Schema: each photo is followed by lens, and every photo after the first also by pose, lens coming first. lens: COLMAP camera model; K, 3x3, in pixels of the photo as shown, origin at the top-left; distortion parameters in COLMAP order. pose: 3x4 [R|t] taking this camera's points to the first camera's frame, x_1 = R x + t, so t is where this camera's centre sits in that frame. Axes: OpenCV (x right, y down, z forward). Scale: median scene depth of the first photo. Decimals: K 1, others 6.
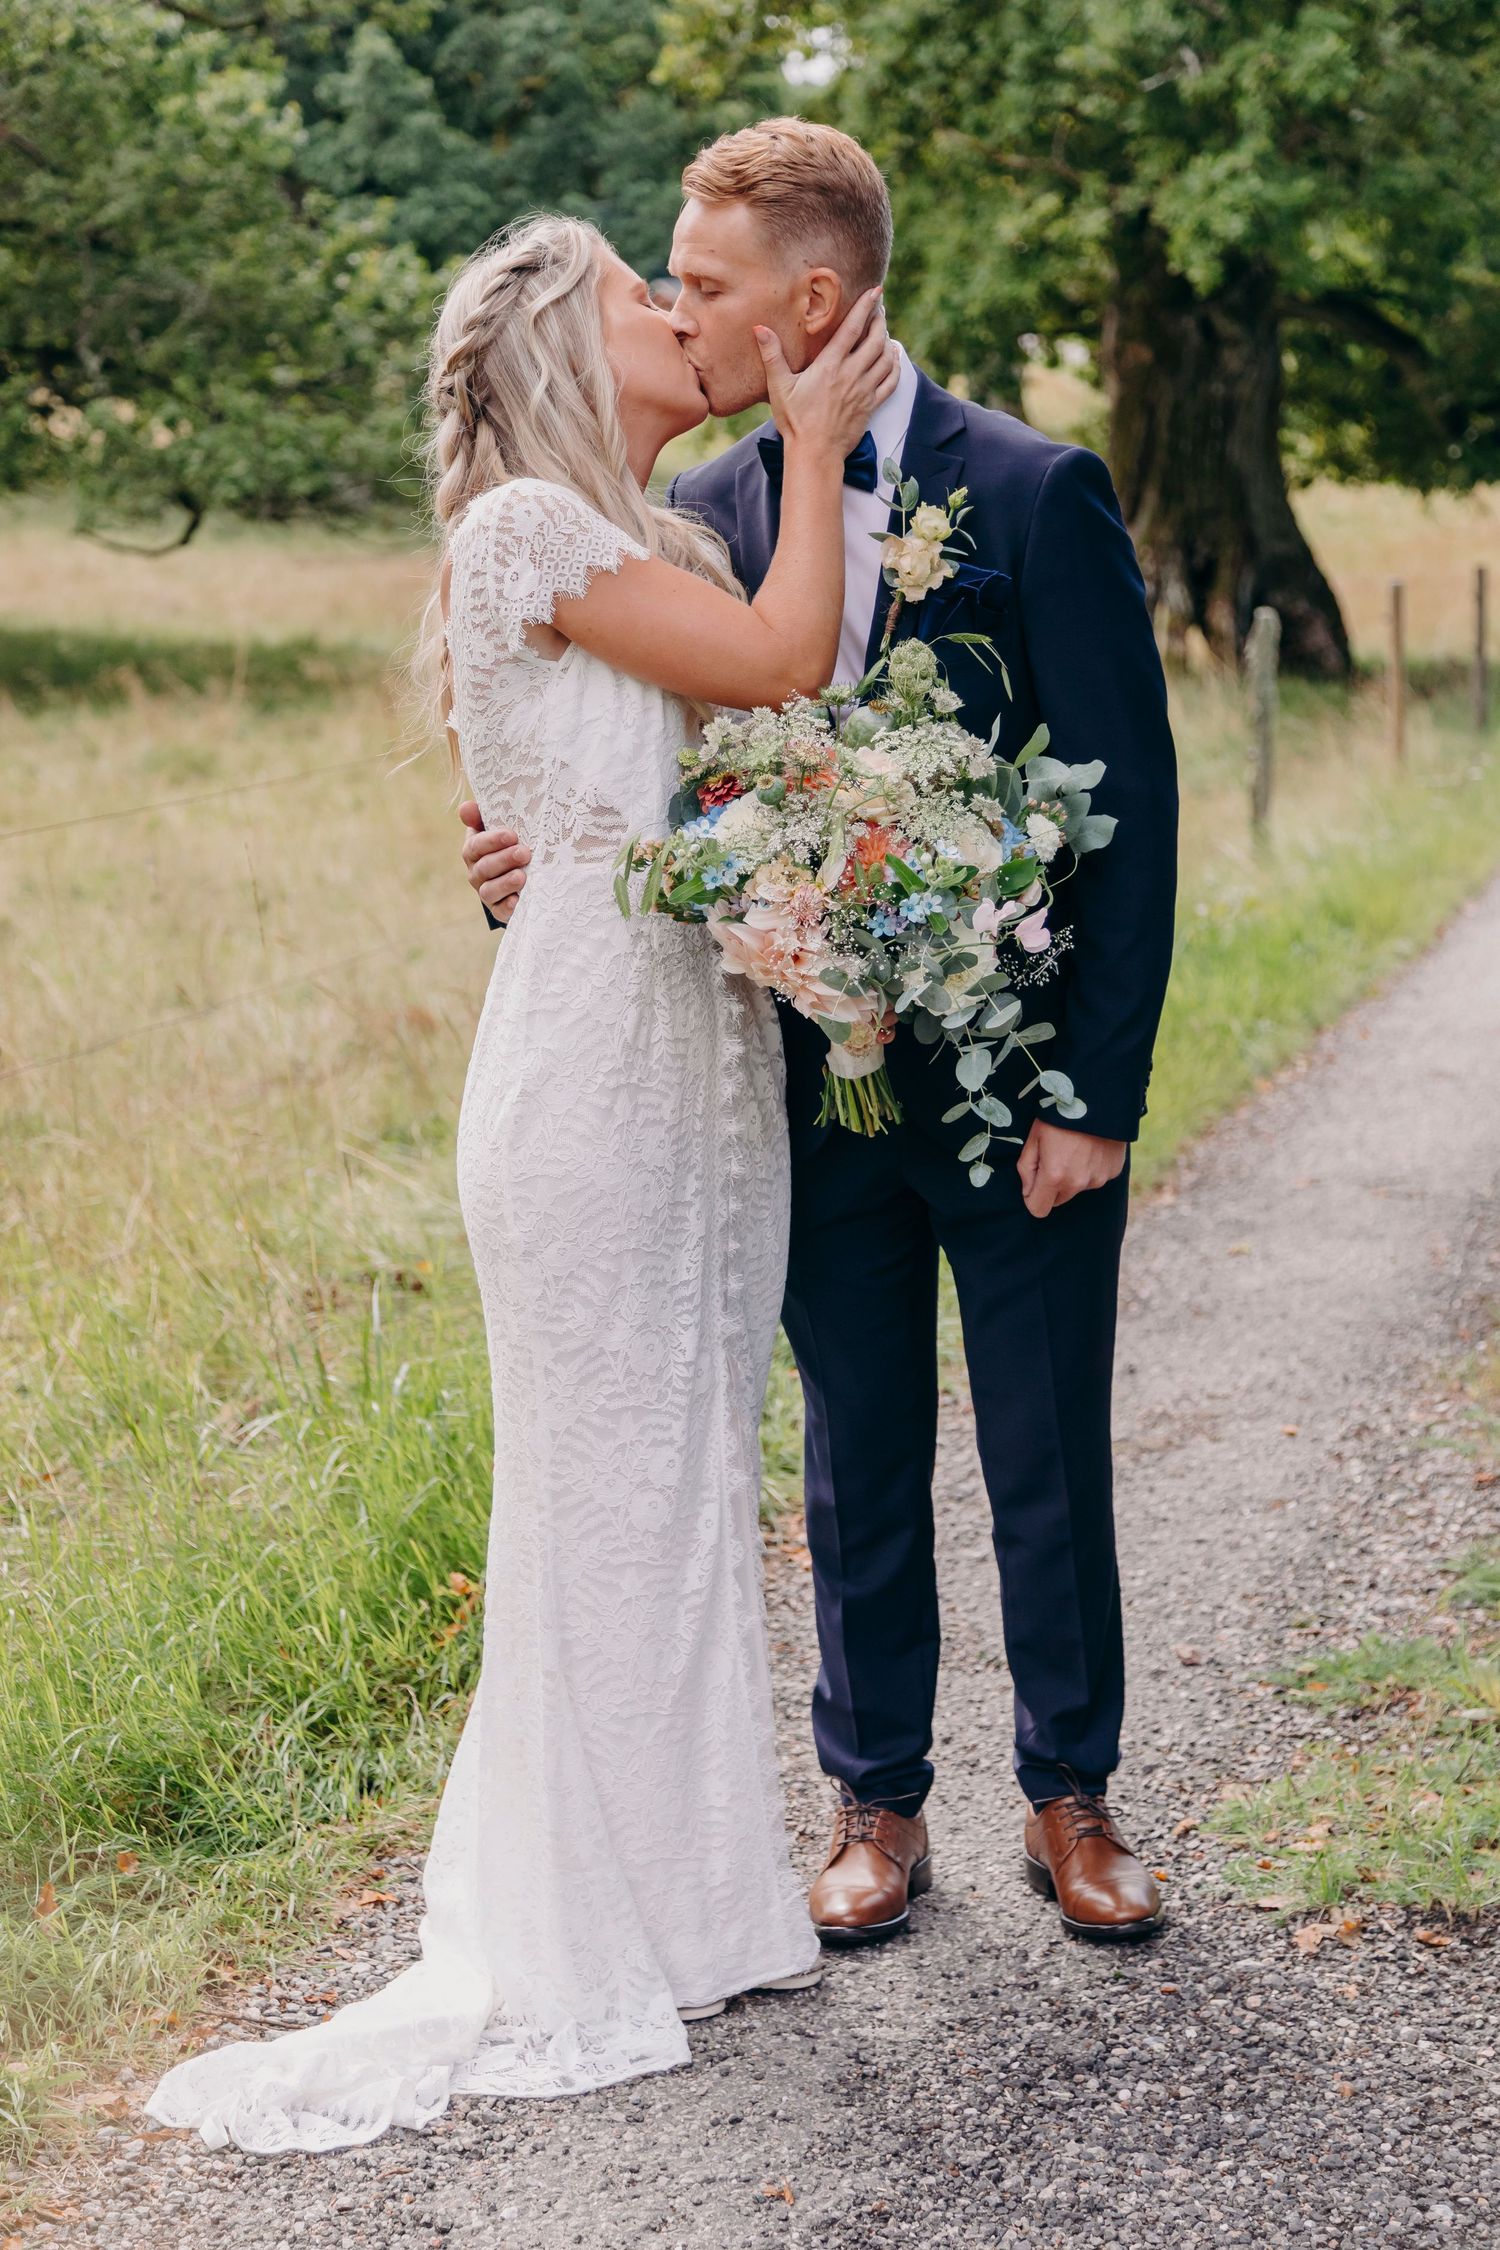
lens RADIAL K [[4312.2, 0, 747.2], [0, 4312.2, 1073.8], [0, 0, 1]] dist [0.039085, 0.000000]
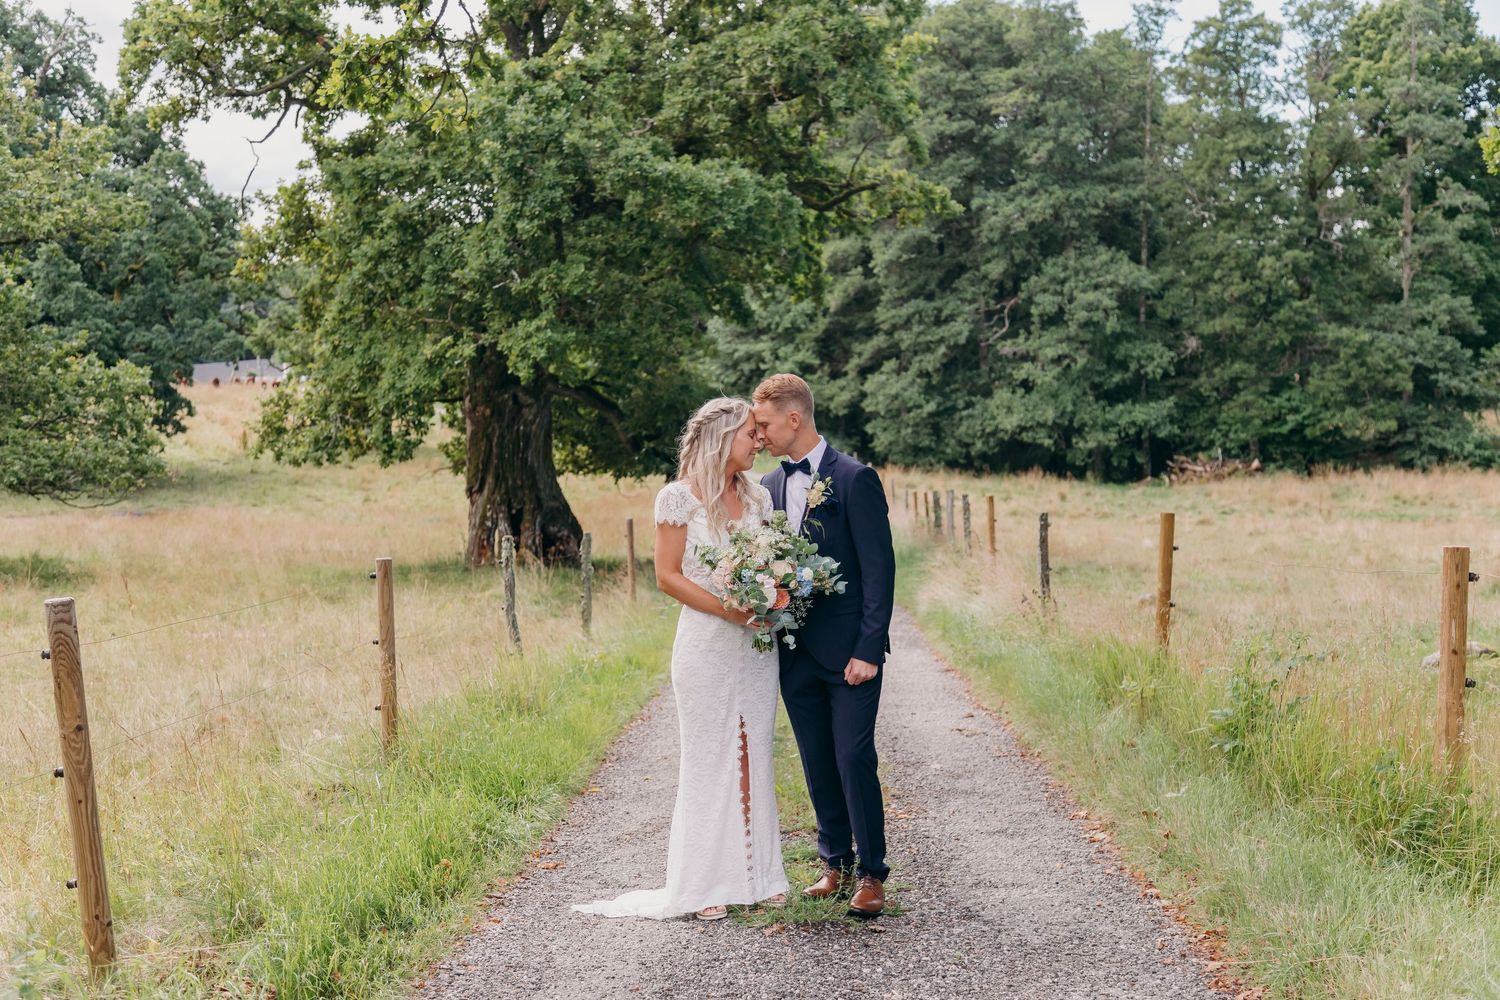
lens RADIAL K [[2473.7, 0, 749.6], [0, 2473.7, 504.9], [0, 0, 1]] dist [0.029374, 0.000000]
pose [[0.972389, -0.006937, 0.233263, -0.069236], [0.035260, 0.992450, -0.117473, 0.022995], [-0.230687, 0.122454, 0.965292, -0.180615]]
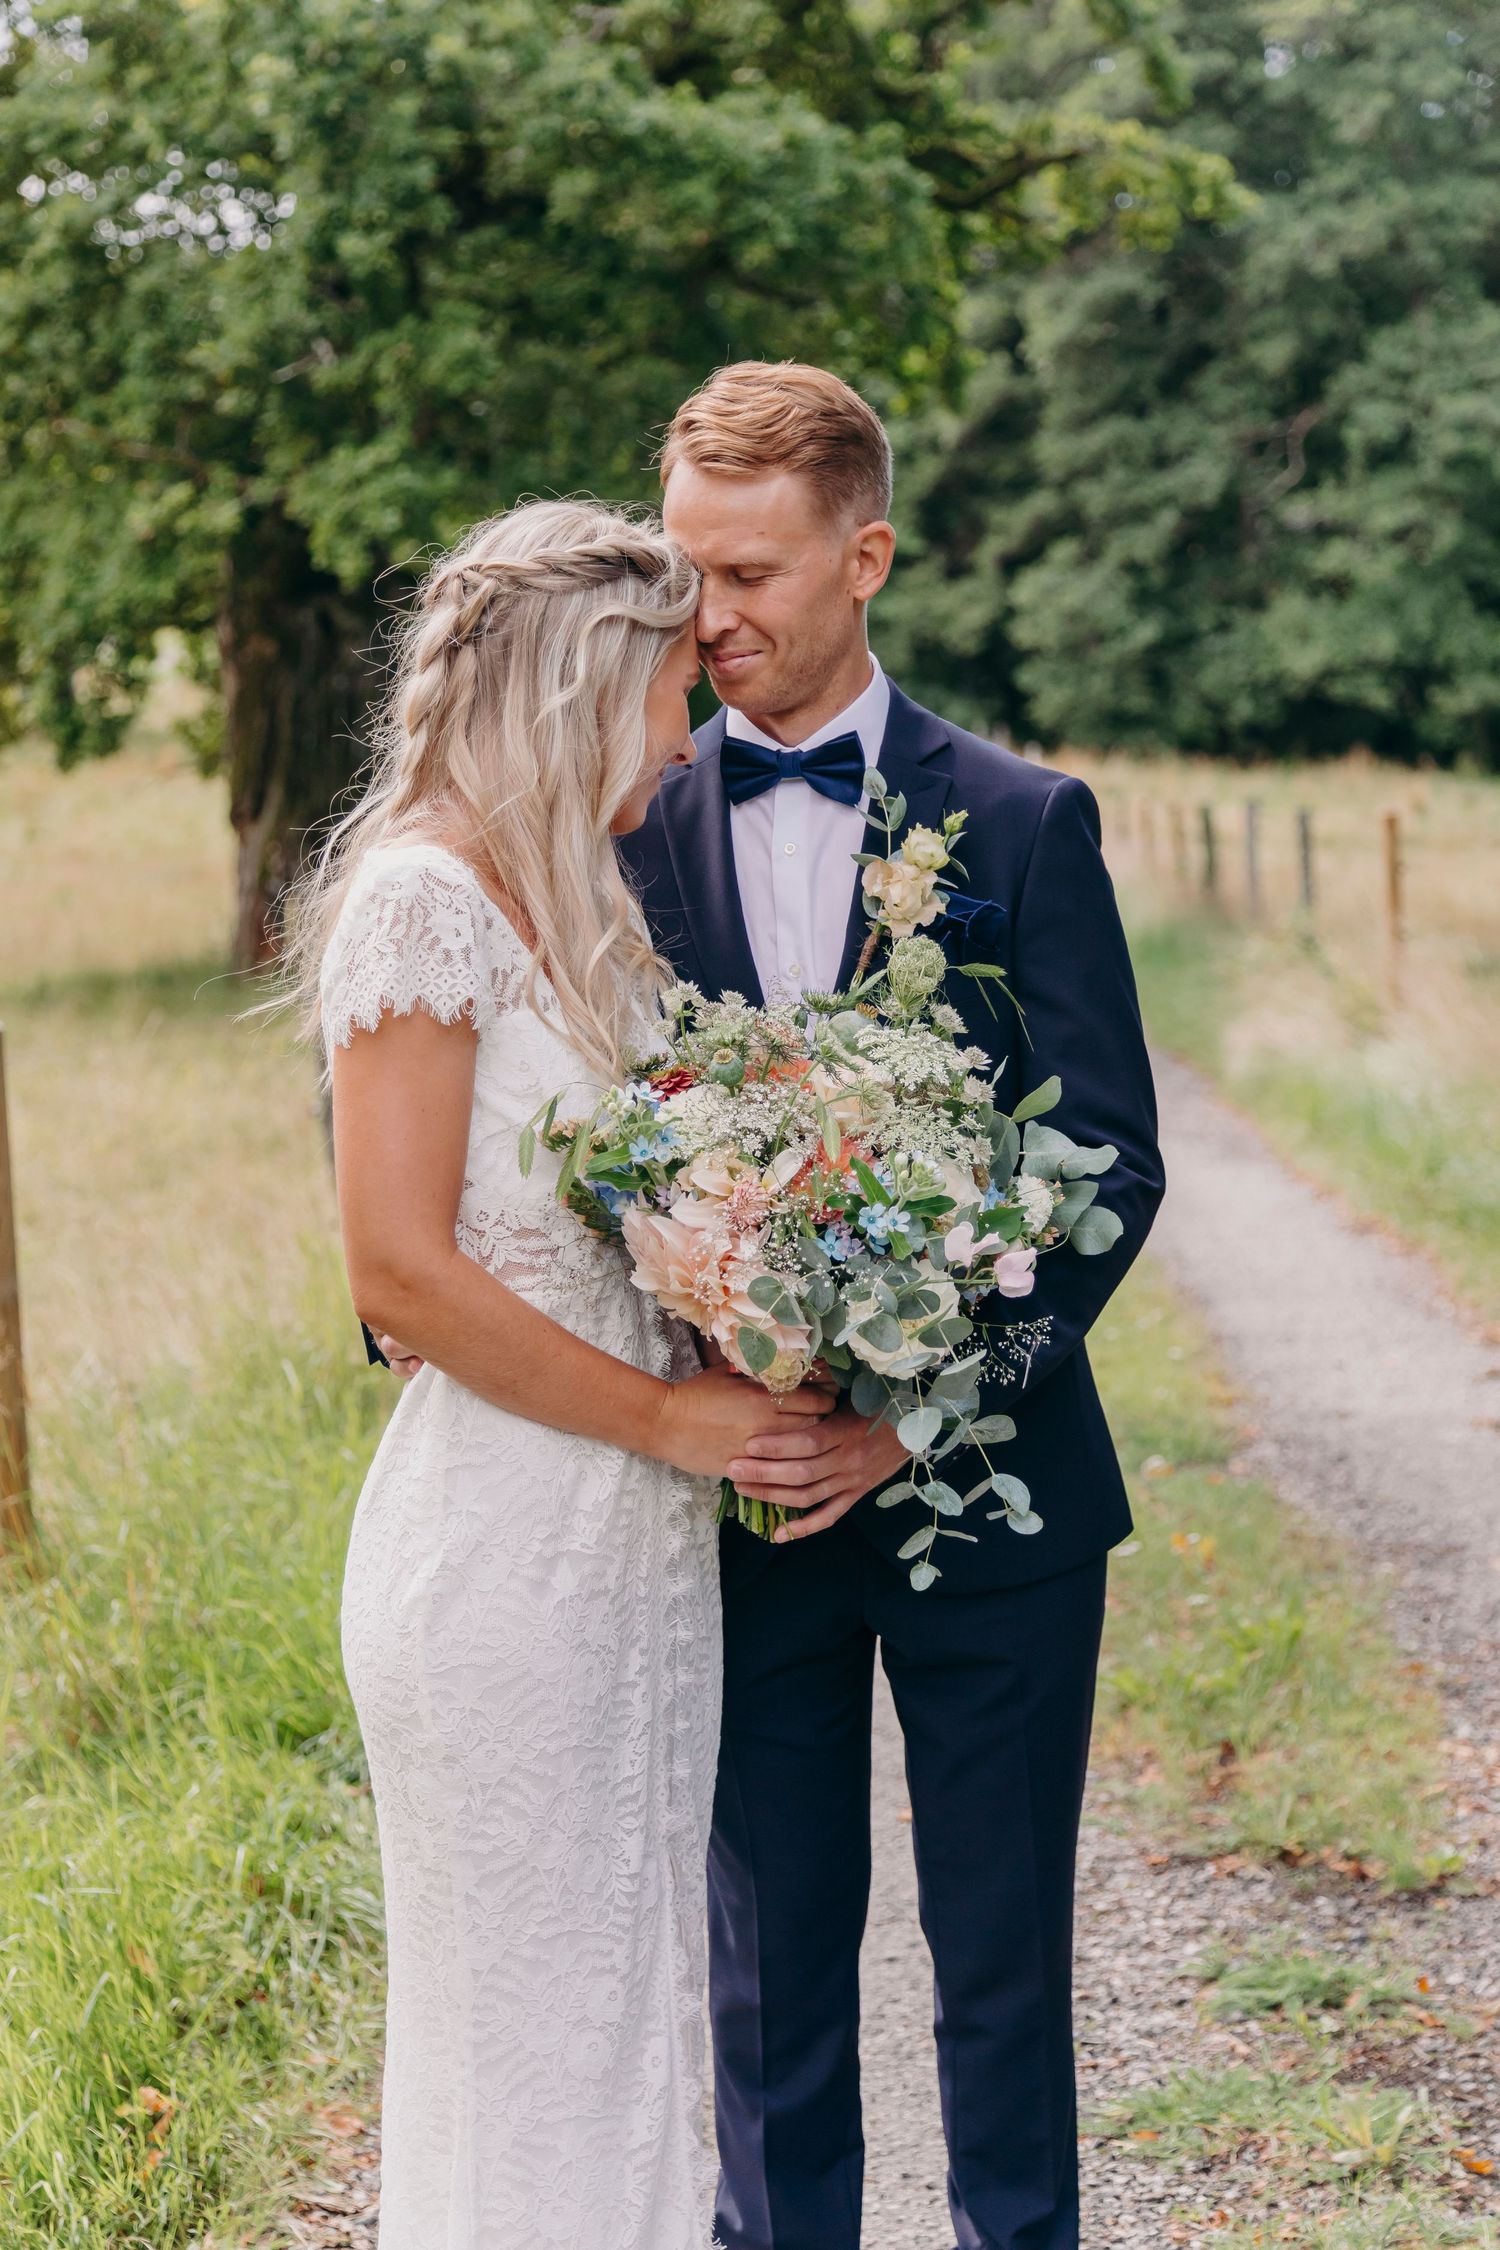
lens RADIAL K [[4312.2, 0, 730.1], [0, 4312.2, 1112.5], [0, 0, 1]] dist [0.039085, 0.000000]
pose [[0.971951, -0.037373, 0.232195, -0.041910], [0.050414, 0.997452, -0.050482, -0.008485], [-0.229717, 0.060772, 0.971358, 0.038625]]
